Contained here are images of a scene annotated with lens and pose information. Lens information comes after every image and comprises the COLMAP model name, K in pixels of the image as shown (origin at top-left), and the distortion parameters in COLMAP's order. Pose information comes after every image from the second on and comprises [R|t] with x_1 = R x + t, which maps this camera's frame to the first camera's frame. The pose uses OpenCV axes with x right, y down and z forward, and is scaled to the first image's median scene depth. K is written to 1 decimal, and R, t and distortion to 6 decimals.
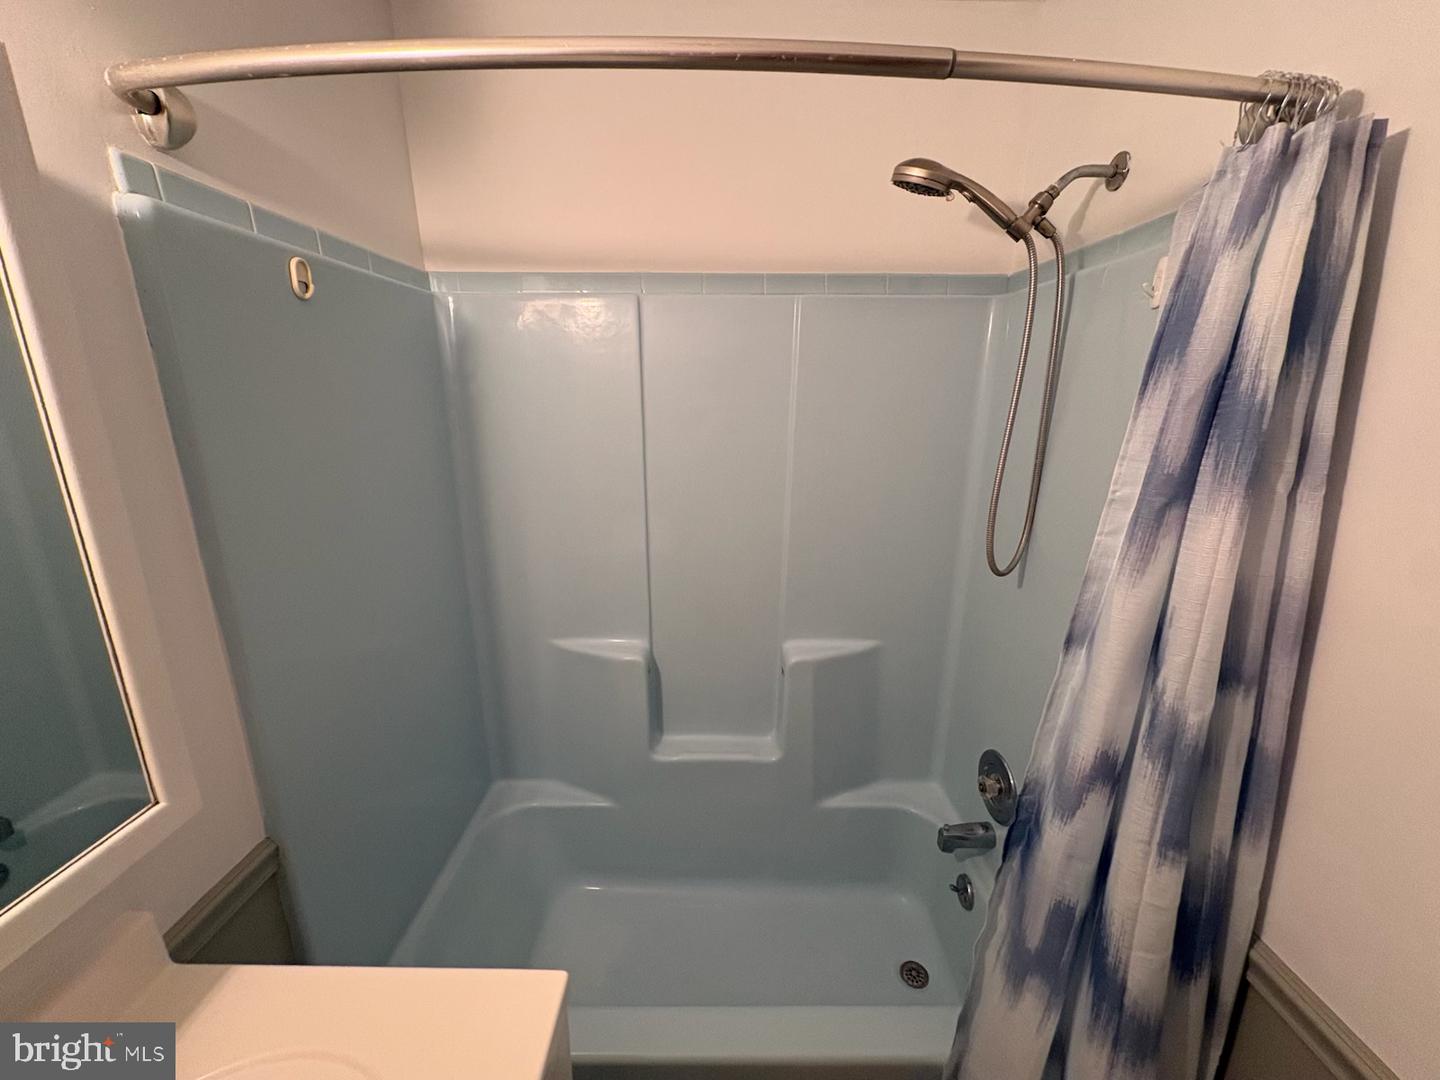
lens RADIAL K [[574.7, 0, 720.0], [0, 574.7, 540.0], [0, 0, 1]] dist [-0.000865, -0.000153]
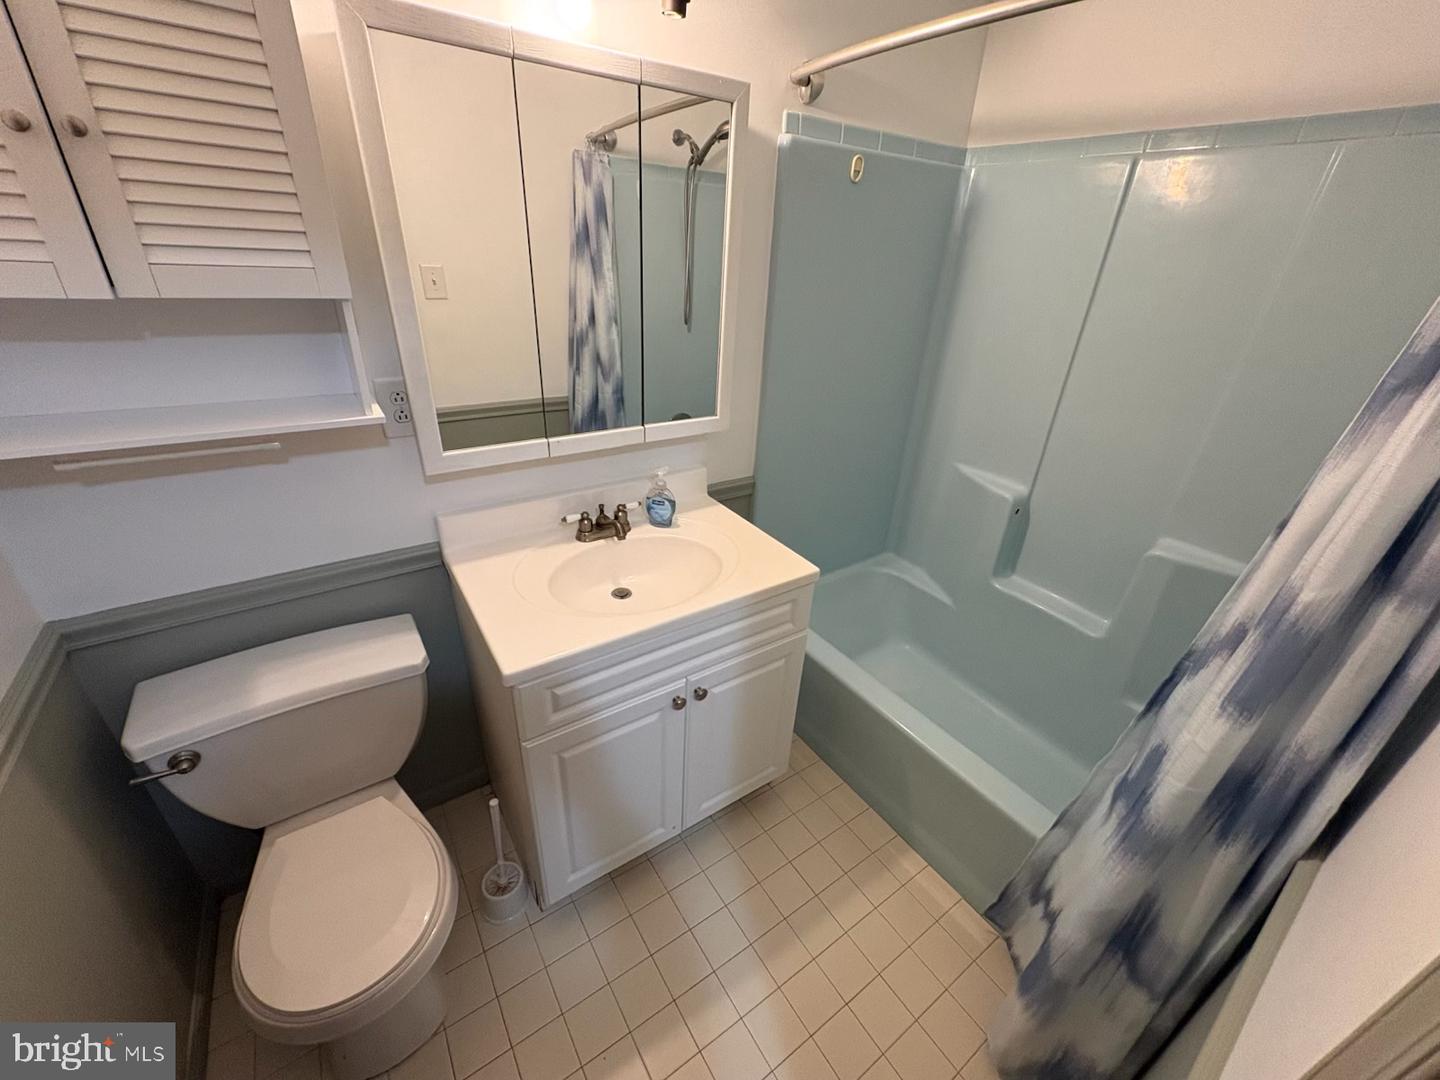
lens RADIAL K [[574.7, 0, 720.0], [0, 574.7, 540.0], [0, 0, 1]] dist [-0.000865, -0.000153]
pose [[0.567955, 0.401124, -0.718698, 0.458289], [-0.254419, 0.915999, 0.310187, 0.080365], [0.782751, 0.006679, 0.622300, -0.234780]]
